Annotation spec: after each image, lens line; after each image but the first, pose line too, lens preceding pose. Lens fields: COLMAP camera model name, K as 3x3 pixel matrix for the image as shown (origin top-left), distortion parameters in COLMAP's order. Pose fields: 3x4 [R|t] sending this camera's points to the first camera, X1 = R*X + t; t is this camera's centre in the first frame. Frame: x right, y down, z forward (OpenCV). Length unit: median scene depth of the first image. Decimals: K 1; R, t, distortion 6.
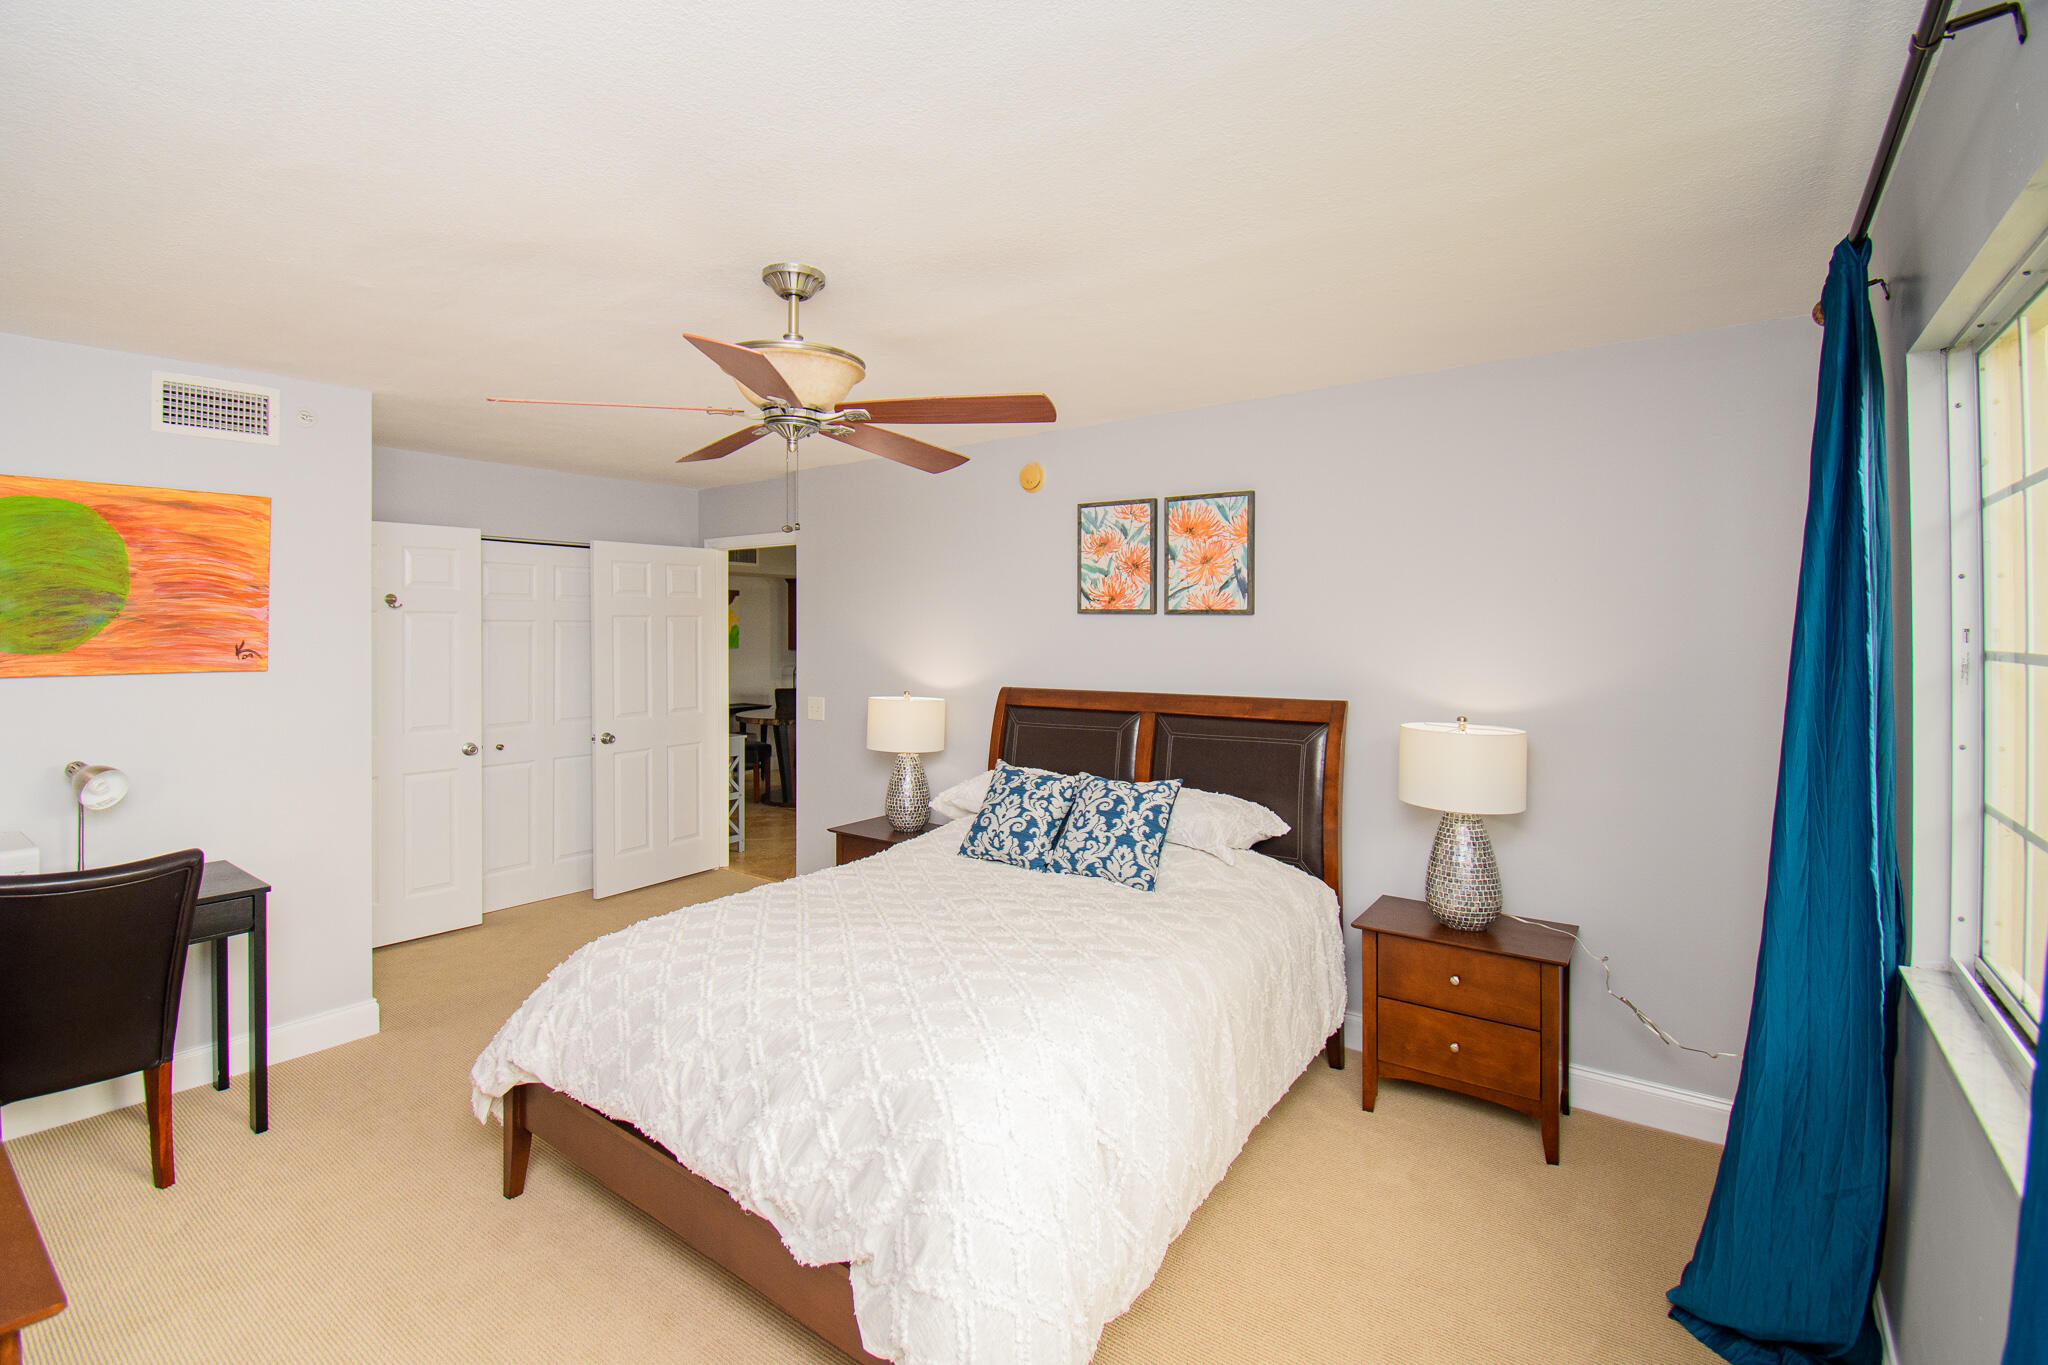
lens RADIAL K [[902.1, 0, 1017.5], [0, 902.1, 613.8], [0, 0, 1]] dist [0.001623, -0.000015]
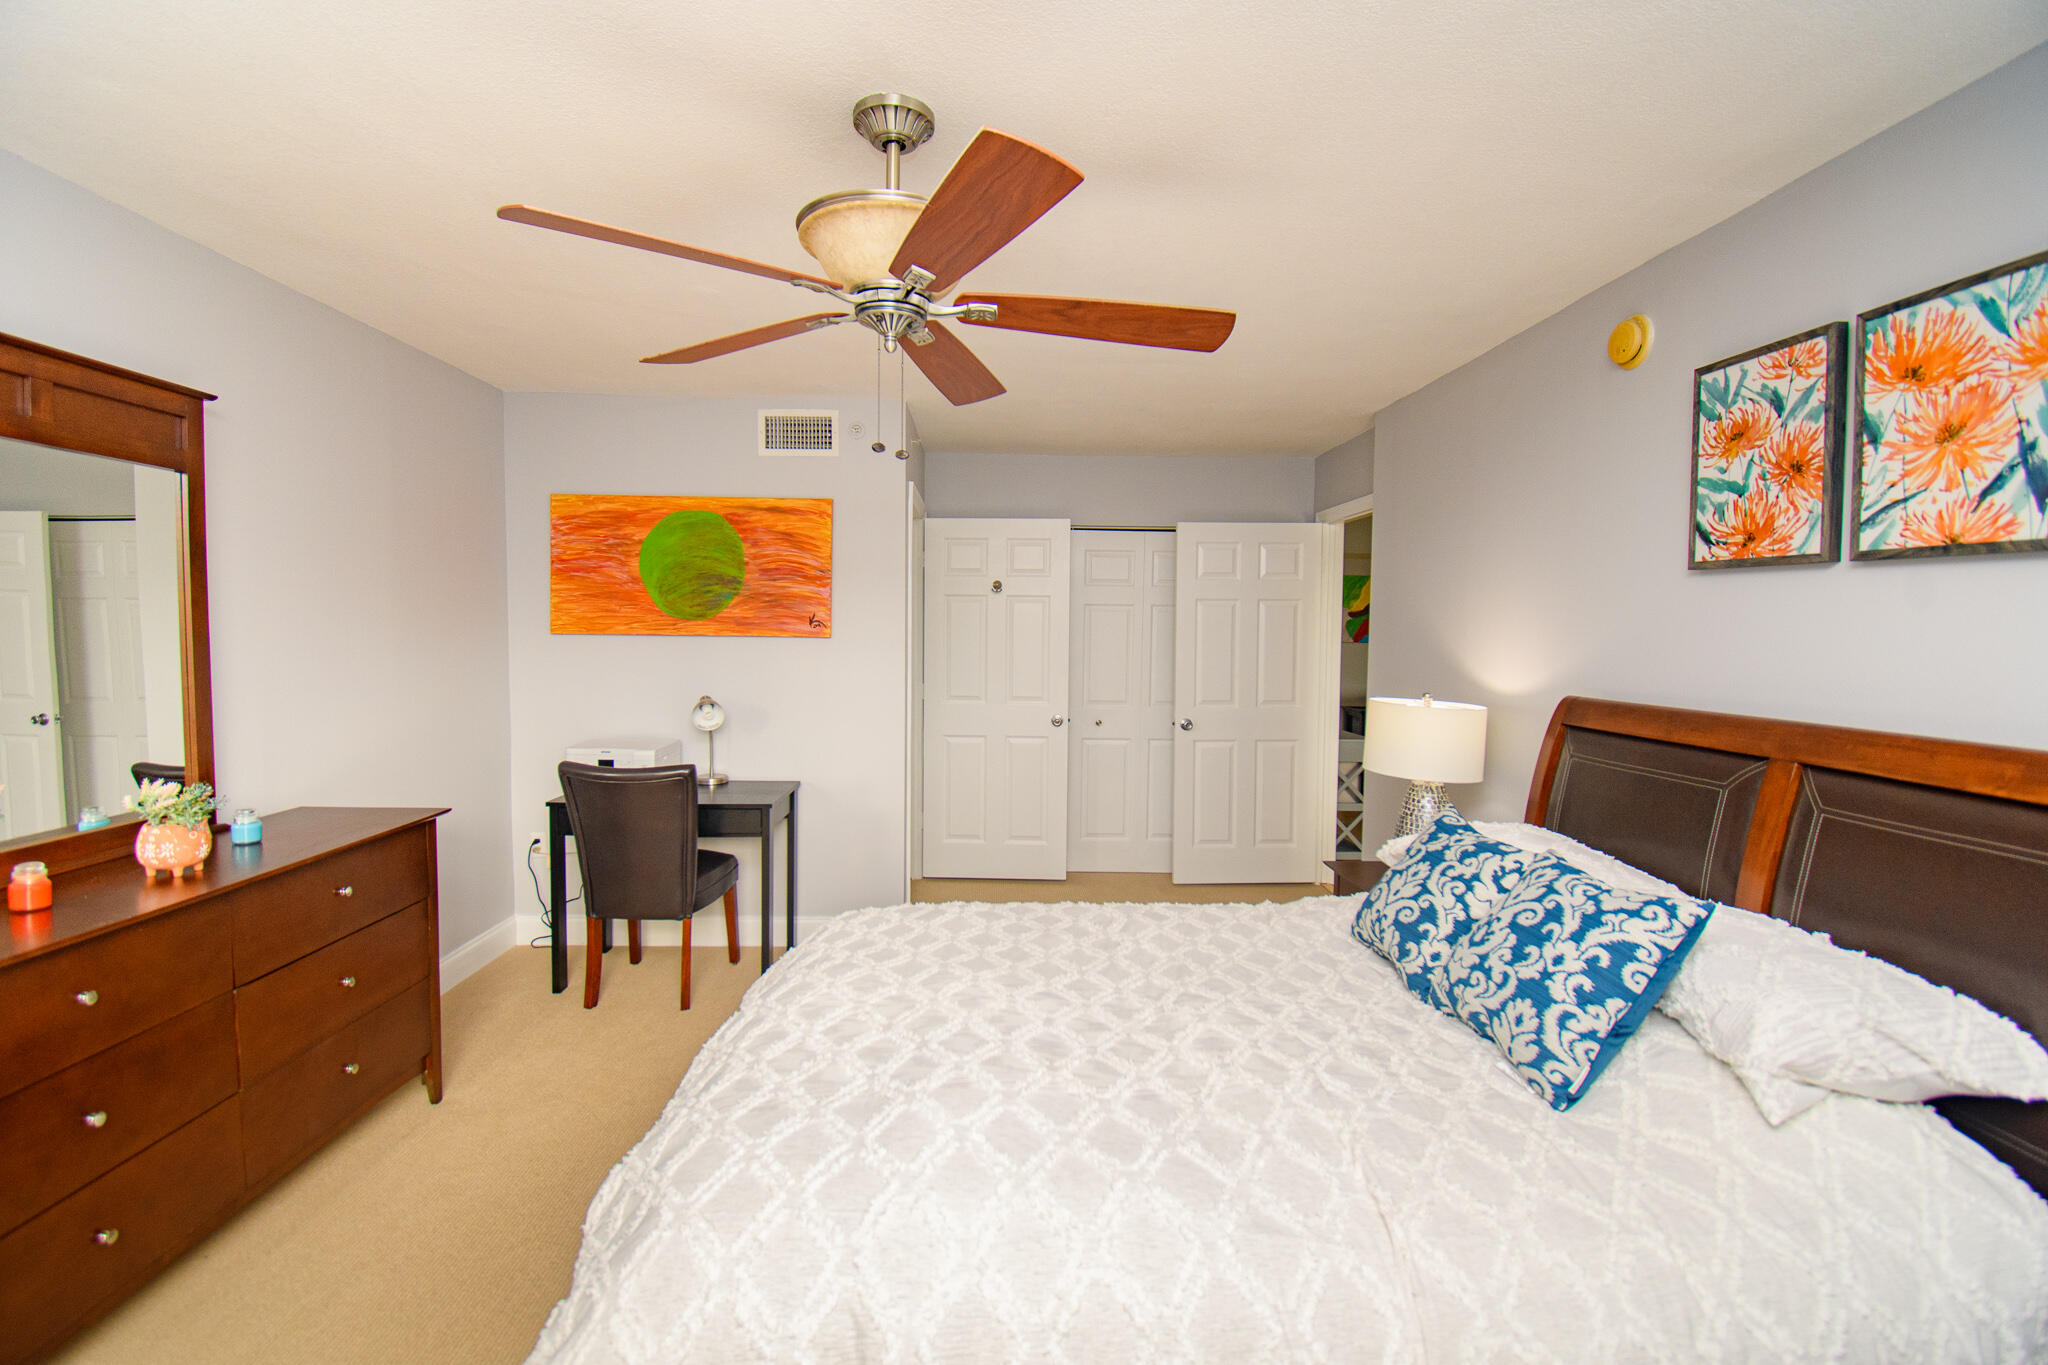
lens RADIAL K [[896.3, 0, 1018.0], [0, 896.3, 656.4], [0, 0, 1]] dist [0.031284, -0.029842]
pose [[0.622235, 0.033777, -0.782102, 0.274630], [0.003317, 0.998946, 0.045781, 0.028723], [0.782824, -0.031081, 0.621467, 0.372647]]
